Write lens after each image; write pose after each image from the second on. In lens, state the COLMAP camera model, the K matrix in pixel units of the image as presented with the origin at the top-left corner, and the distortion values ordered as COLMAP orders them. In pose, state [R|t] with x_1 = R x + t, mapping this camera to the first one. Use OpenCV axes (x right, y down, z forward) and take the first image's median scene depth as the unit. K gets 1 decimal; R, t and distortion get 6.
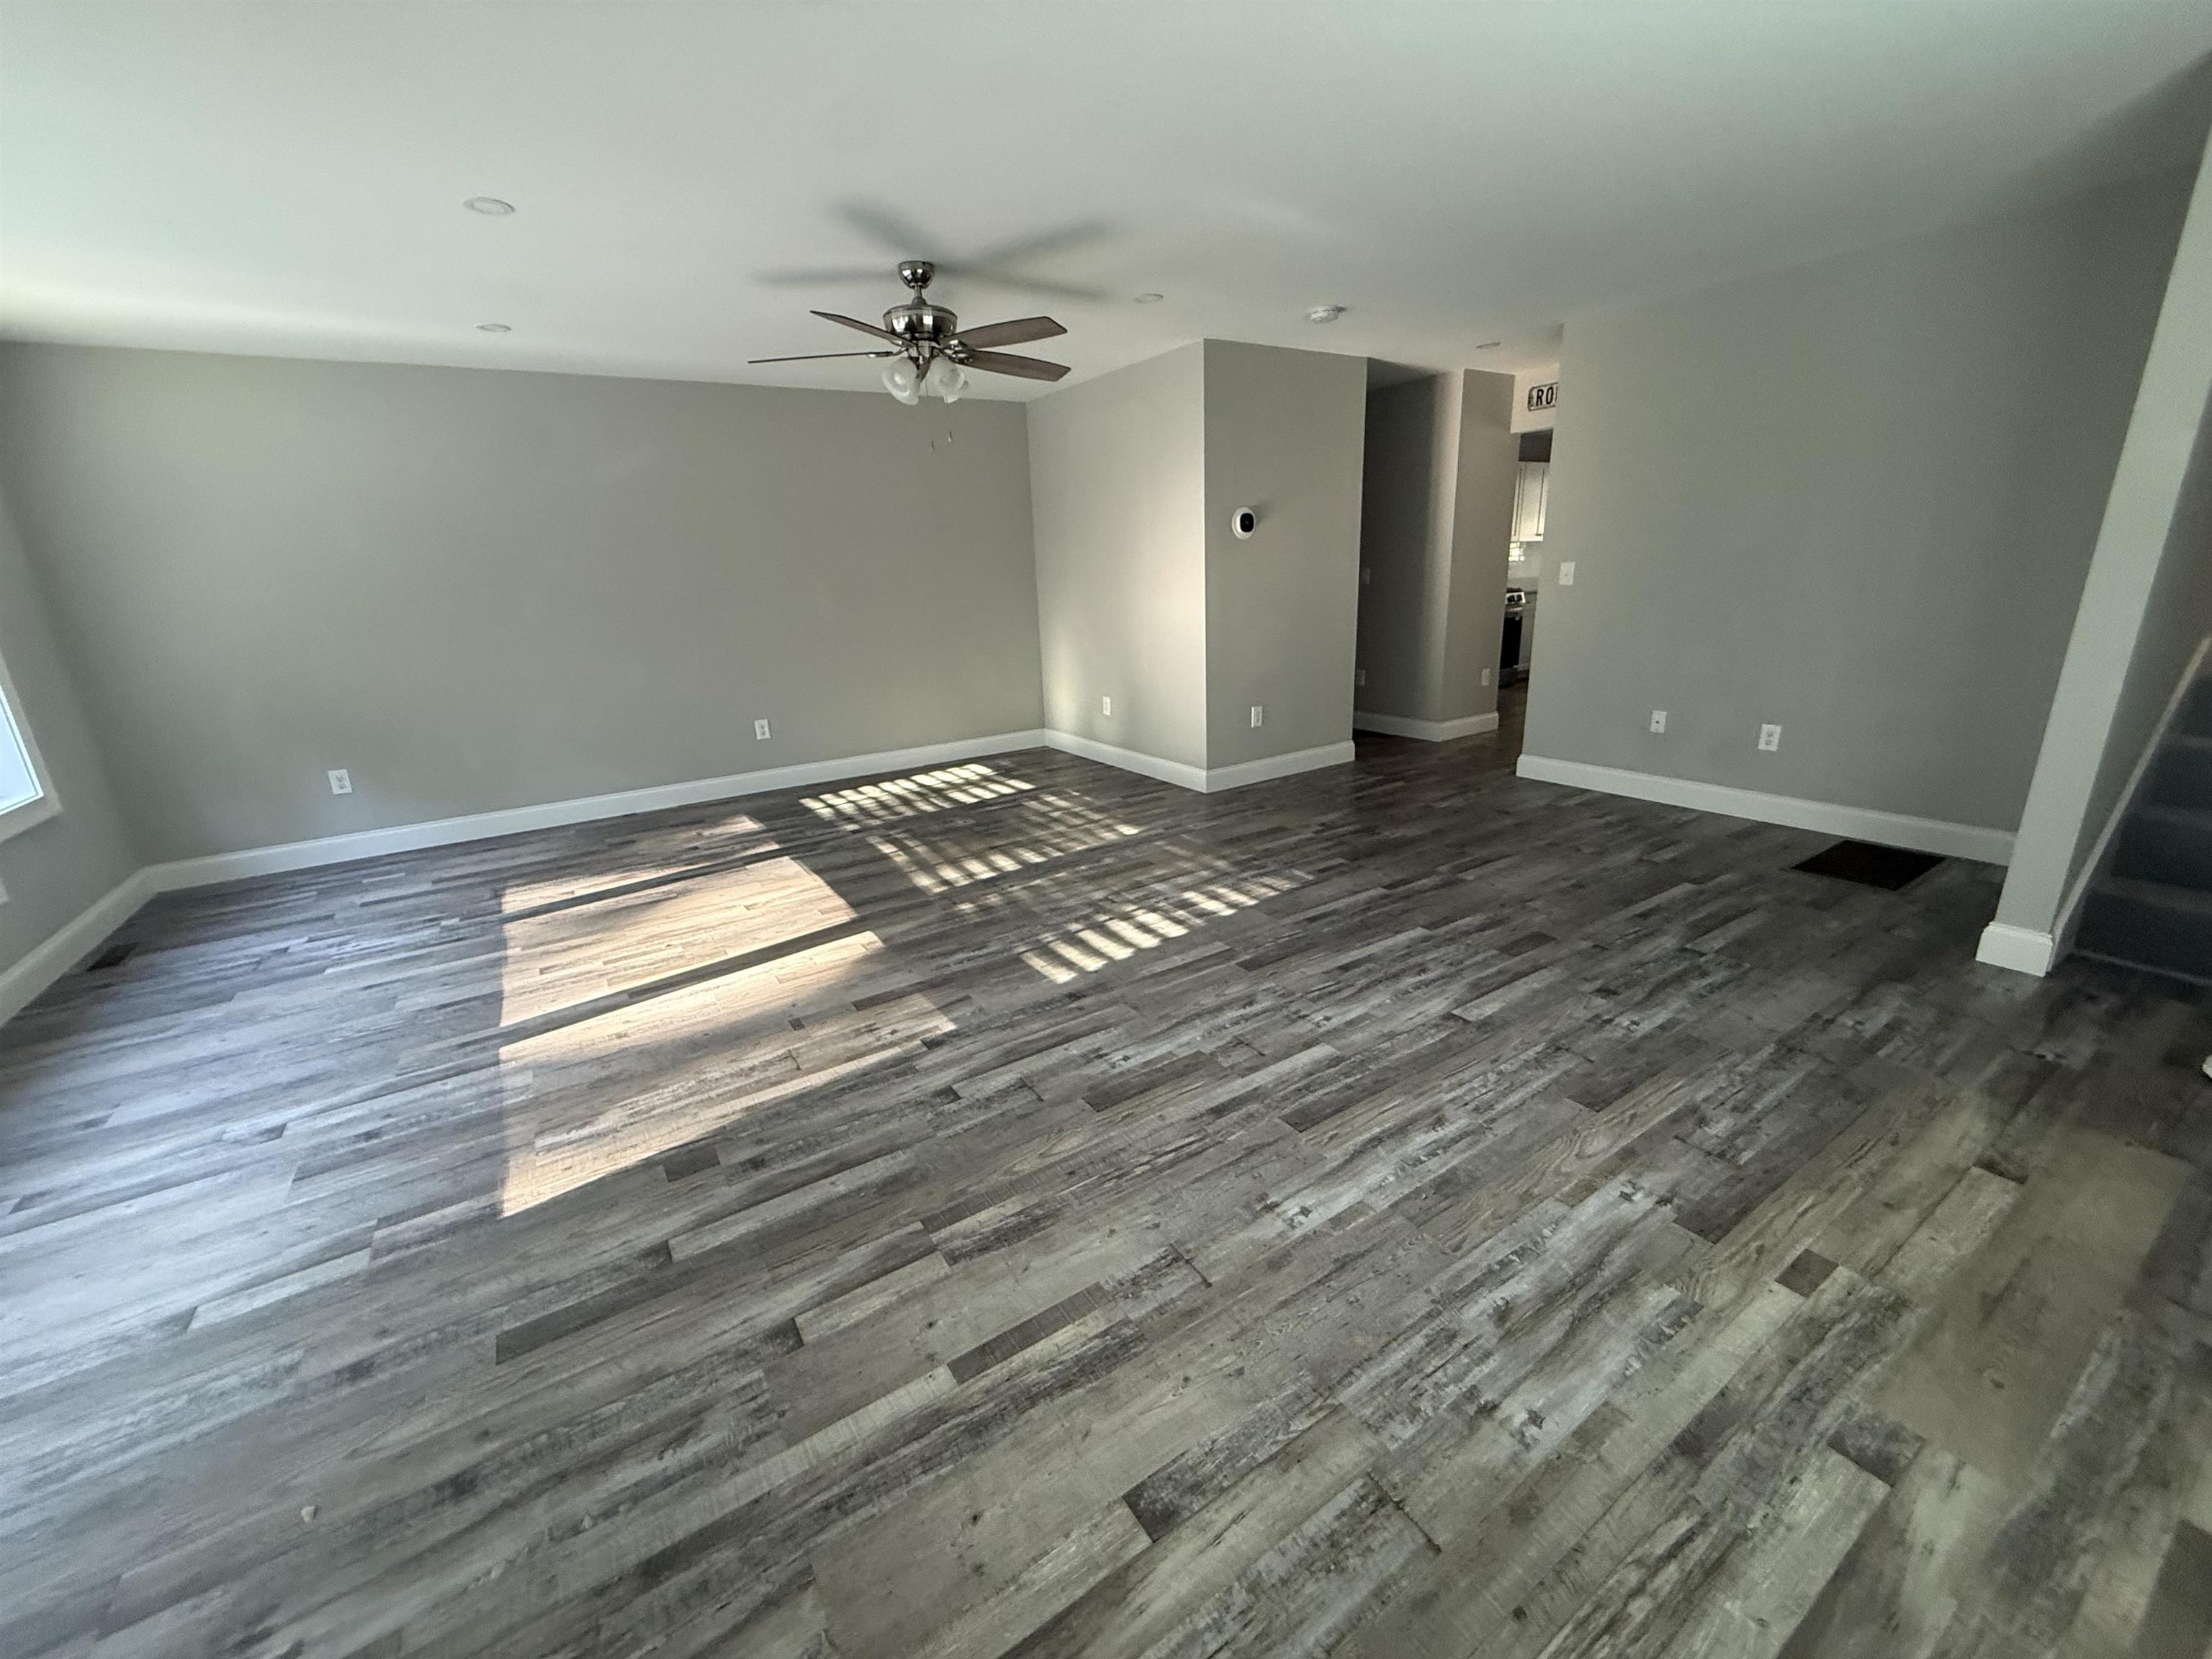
lens RADIAL K [[882.7, 0, 1093.2], [0, 882.7, 827.9], [0, 0, 1]] dist [0.001785, -0.000585]
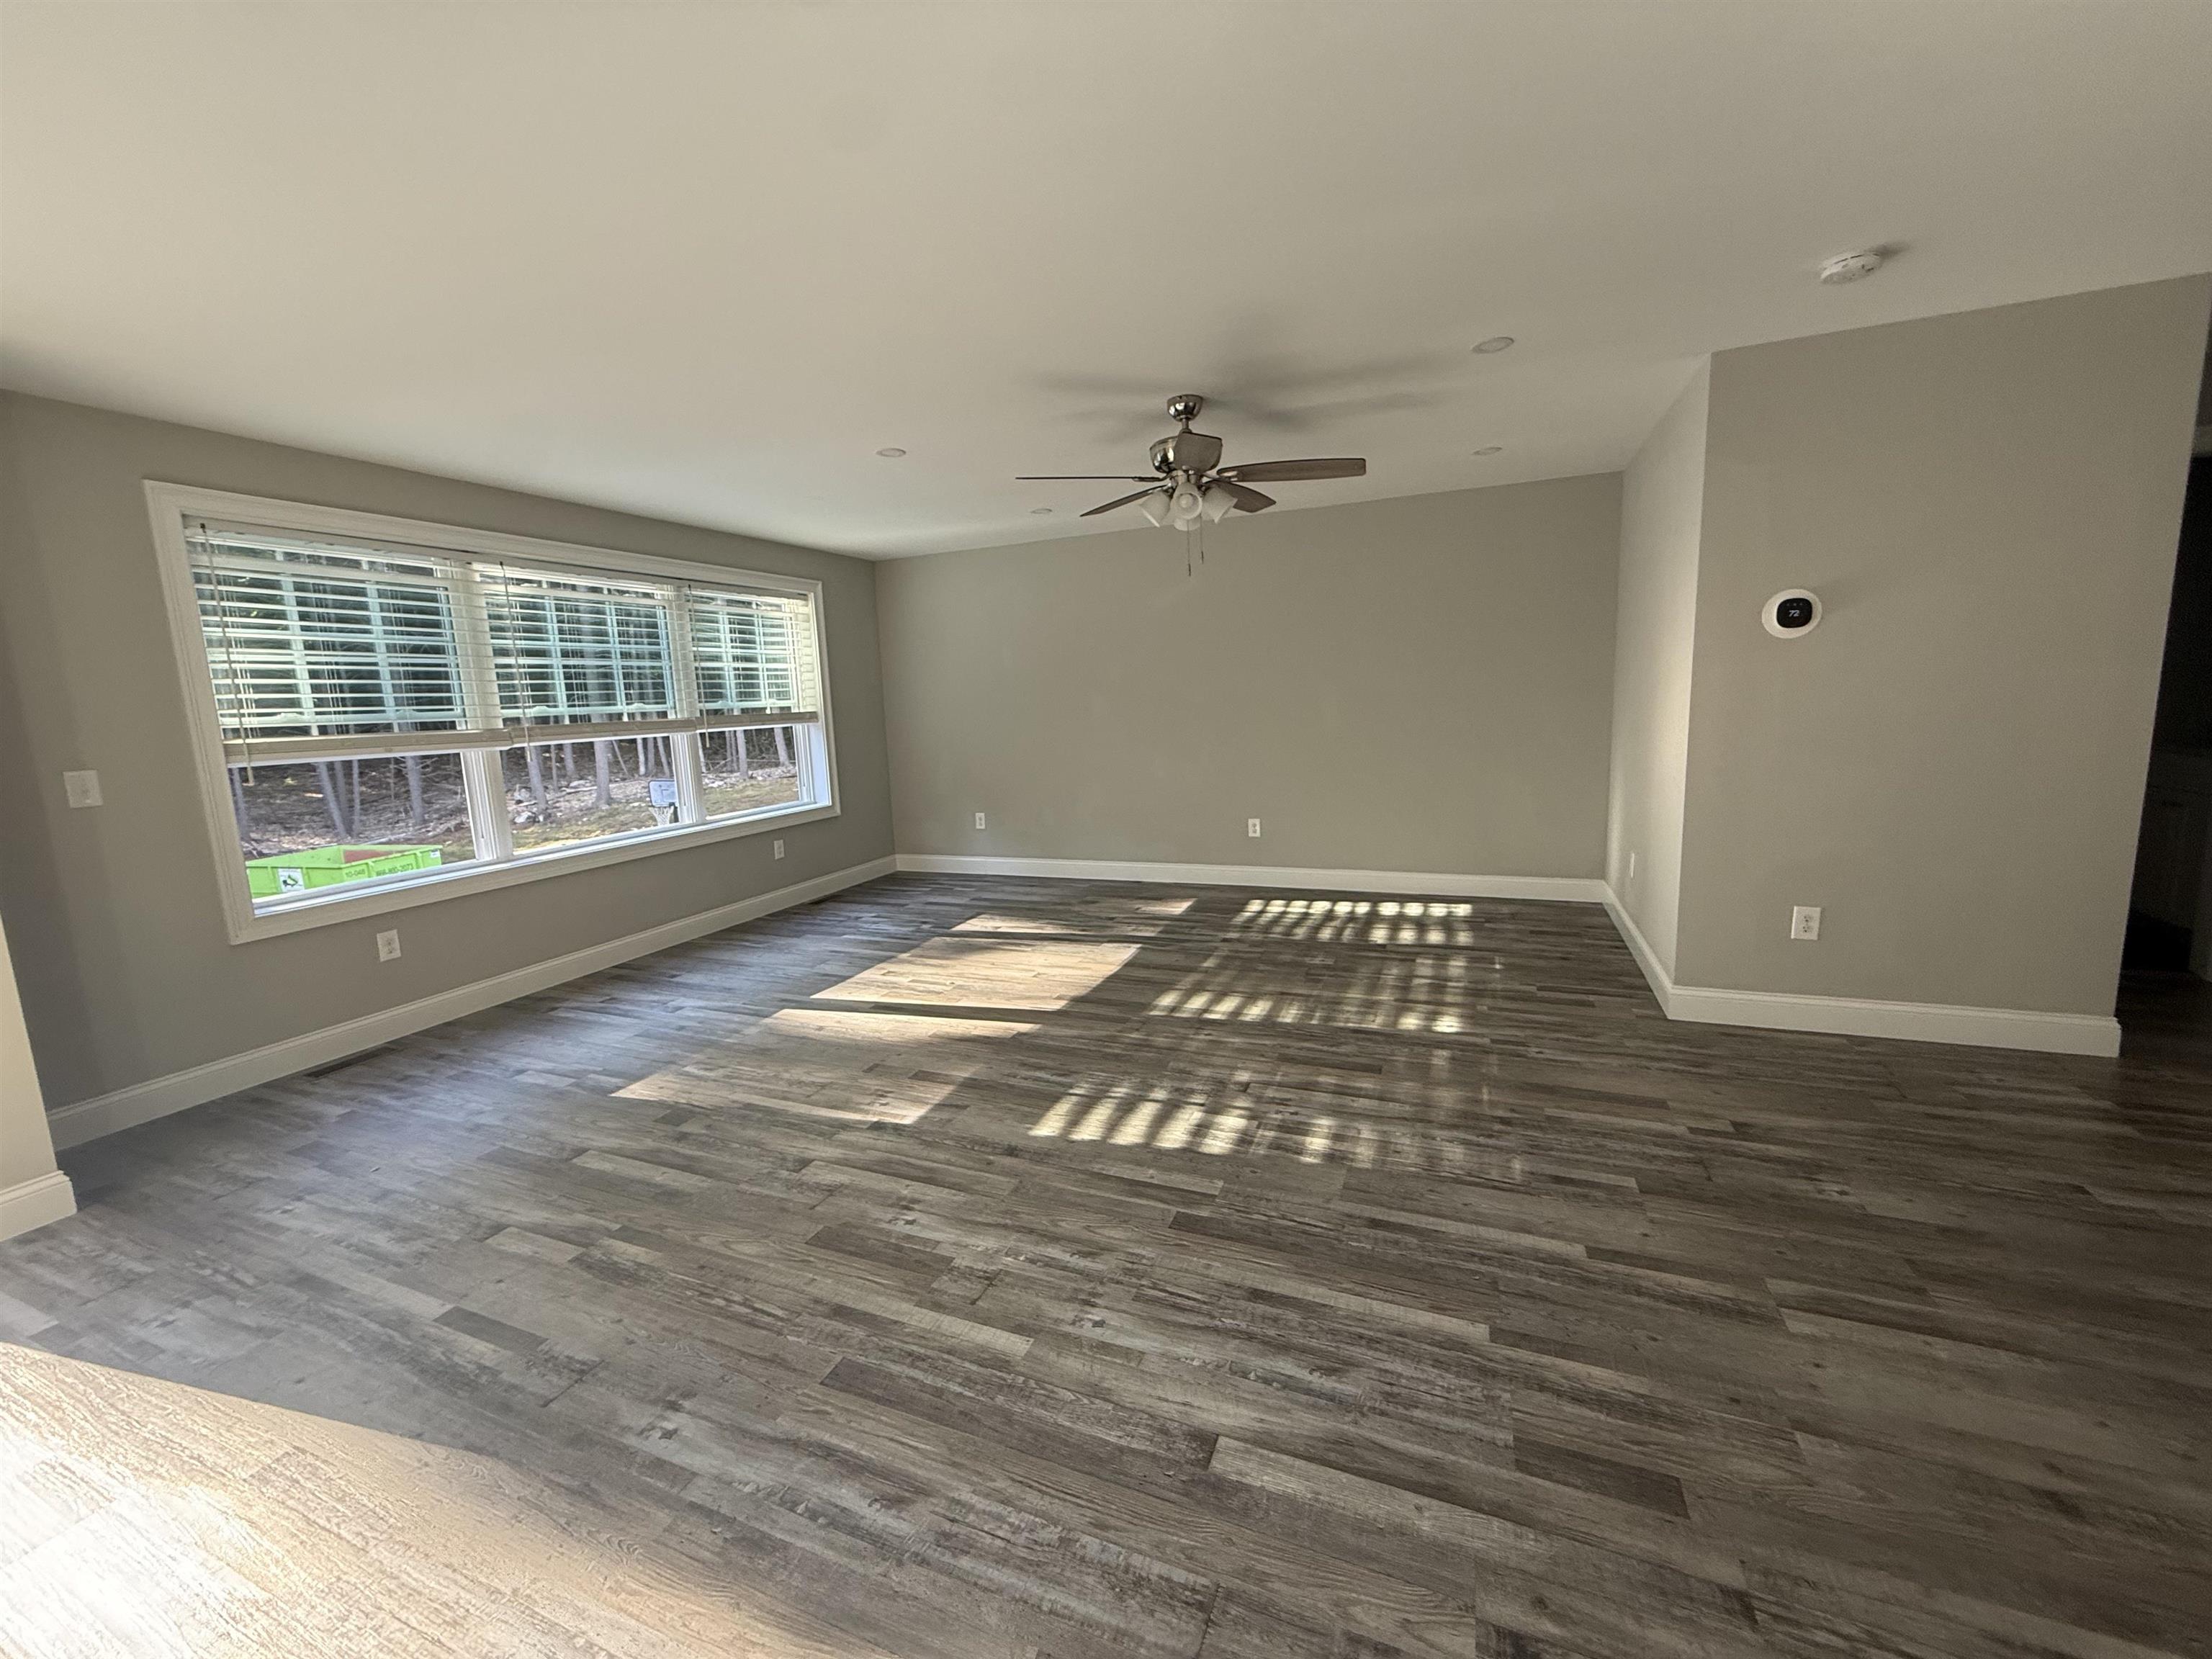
lens RADIAL K [[882.7, 0, 1098.5], [0, 882.7, 825.7], [0, 0, 1]] dist [0.001785, -0.000585]
pose [[0.564450, 0.139853, -0.813534, 0.571290], [-0.218597, 0.975683, 0.016060, -0.137353], [0.795997, 0.168771, 0.581296, 0.370170]]
